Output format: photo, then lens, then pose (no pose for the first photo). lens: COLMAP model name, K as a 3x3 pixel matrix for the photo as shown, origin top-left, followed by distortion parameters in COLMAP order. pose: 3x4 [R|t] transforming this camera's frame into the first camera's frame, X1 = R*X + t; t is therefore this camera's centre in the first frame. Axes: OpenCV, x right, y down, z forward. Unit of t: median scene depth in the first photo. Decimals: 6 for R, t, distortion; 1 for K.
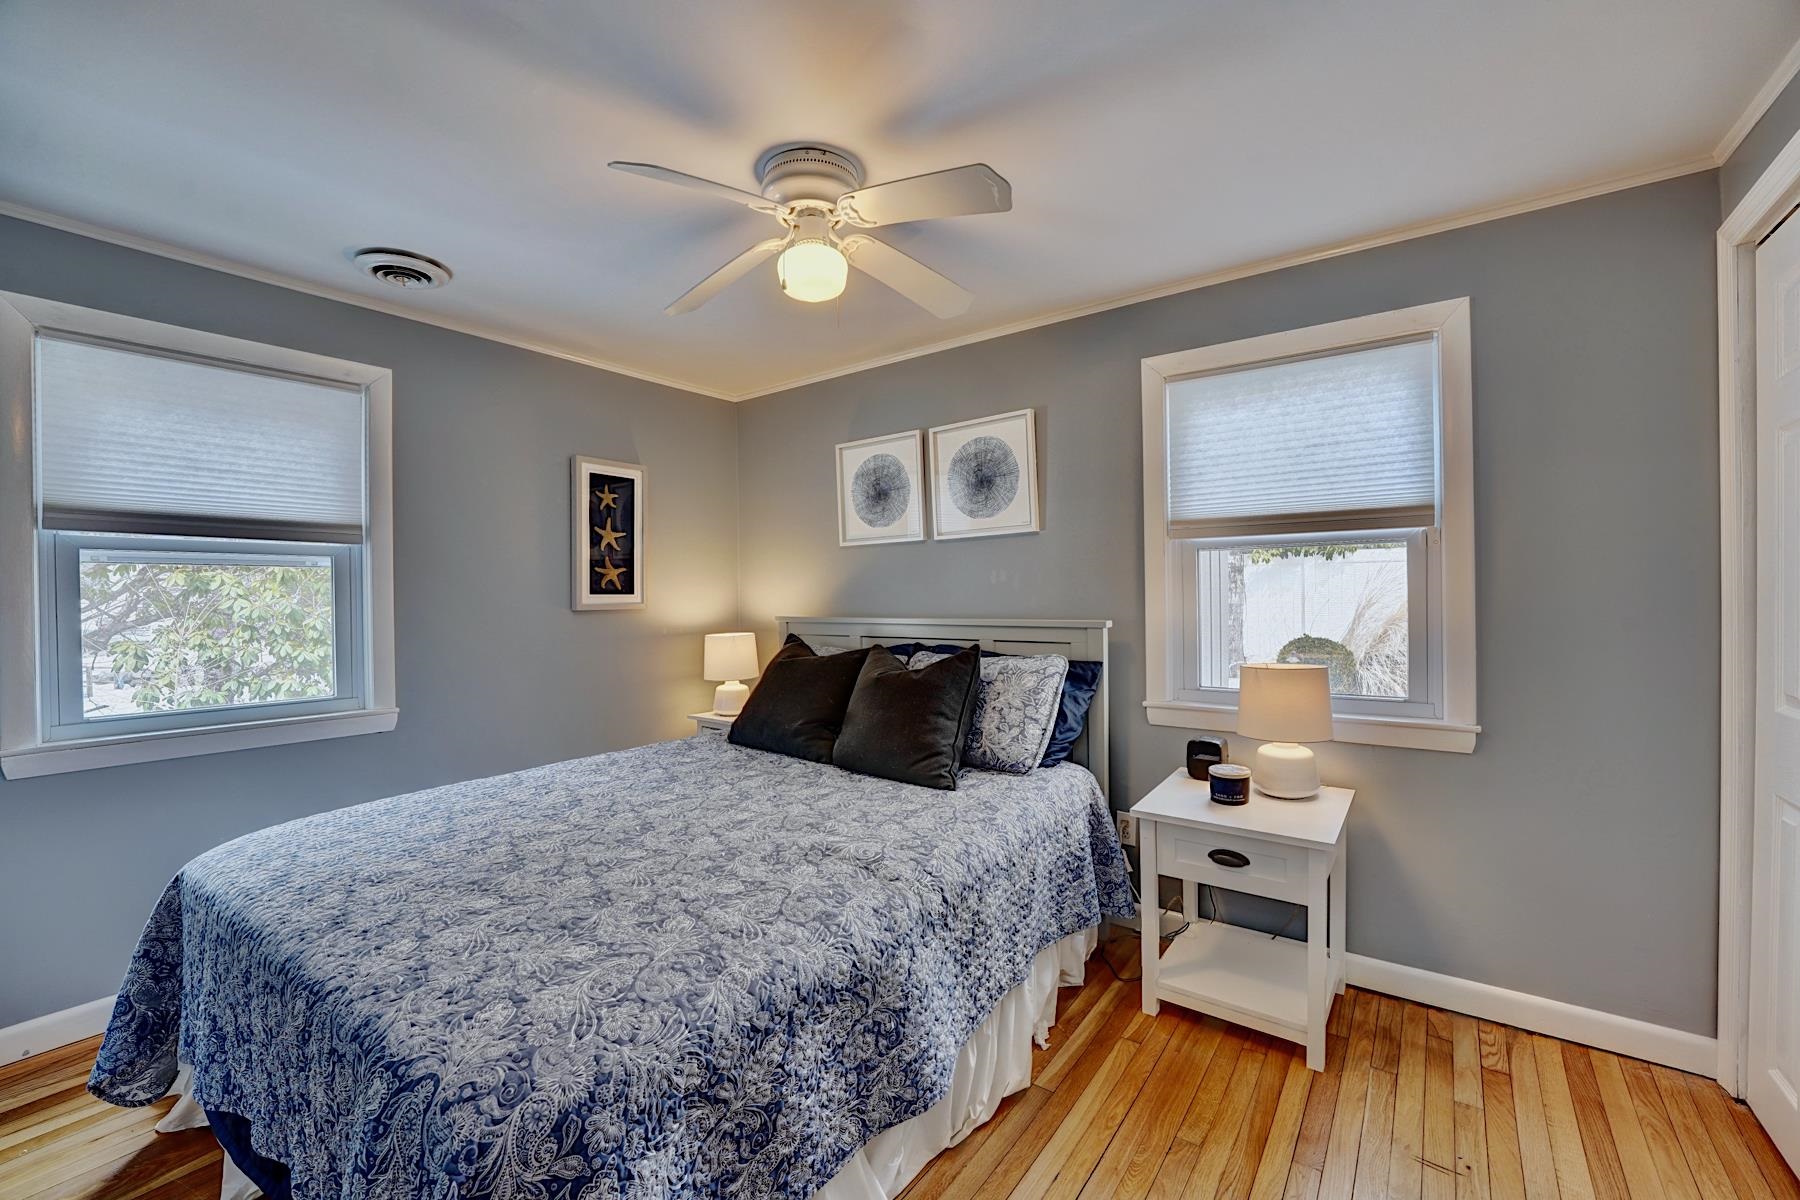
lens RADIAL K [[734.7, 0, 900.9], [0, 734.7, 598.7], [0, 0, 1]] dist [-0.019934, 0.000486]
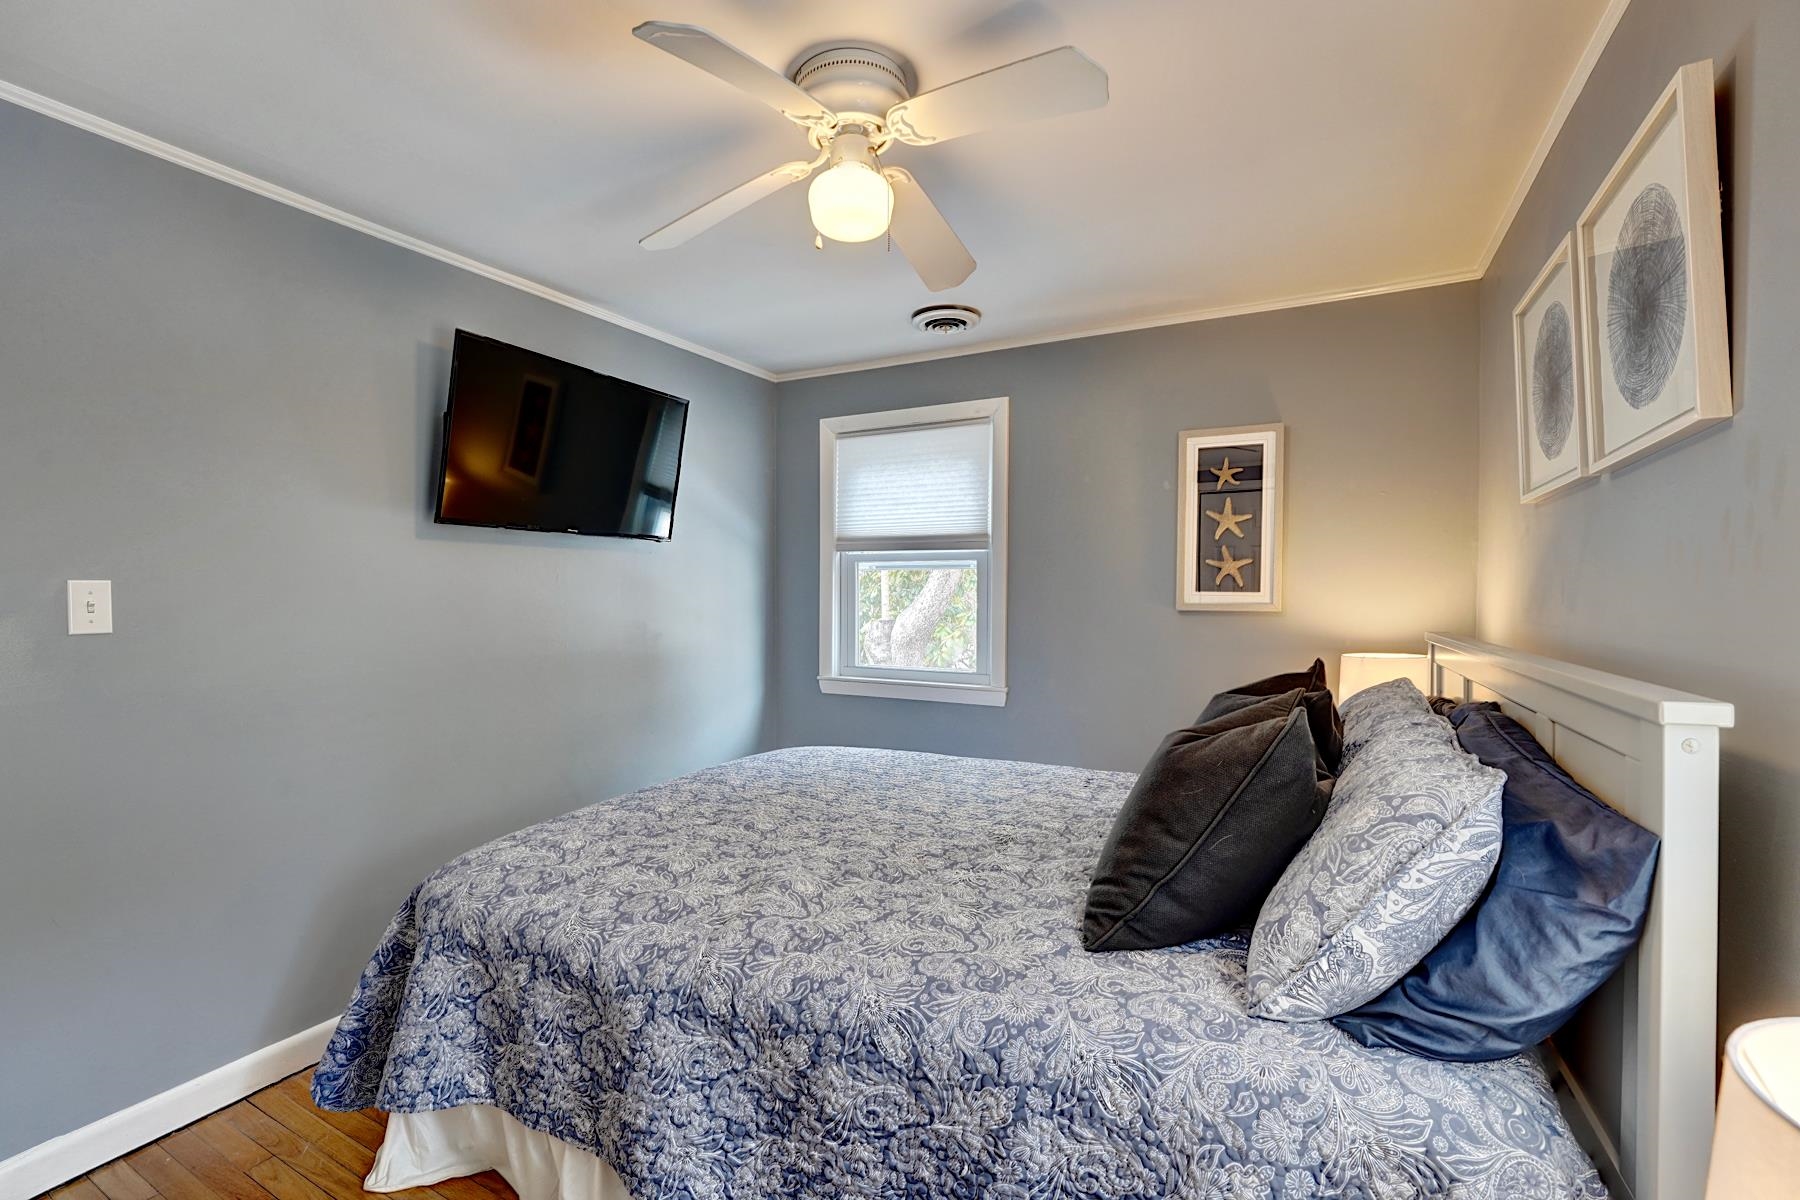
lens RADIAL K [[812.4, 0, 911.2], [0, 812.4, 594.3], [0, 0, 1]] dist [-0.009315, 0.000314]
pose [[0.140845, 0.013839, -0.989935, 0.723350], [-0.008769, 0.999881, 0.012731, -0.018933], [0.989993, 0.006887, 0.140949, 0.845652]]
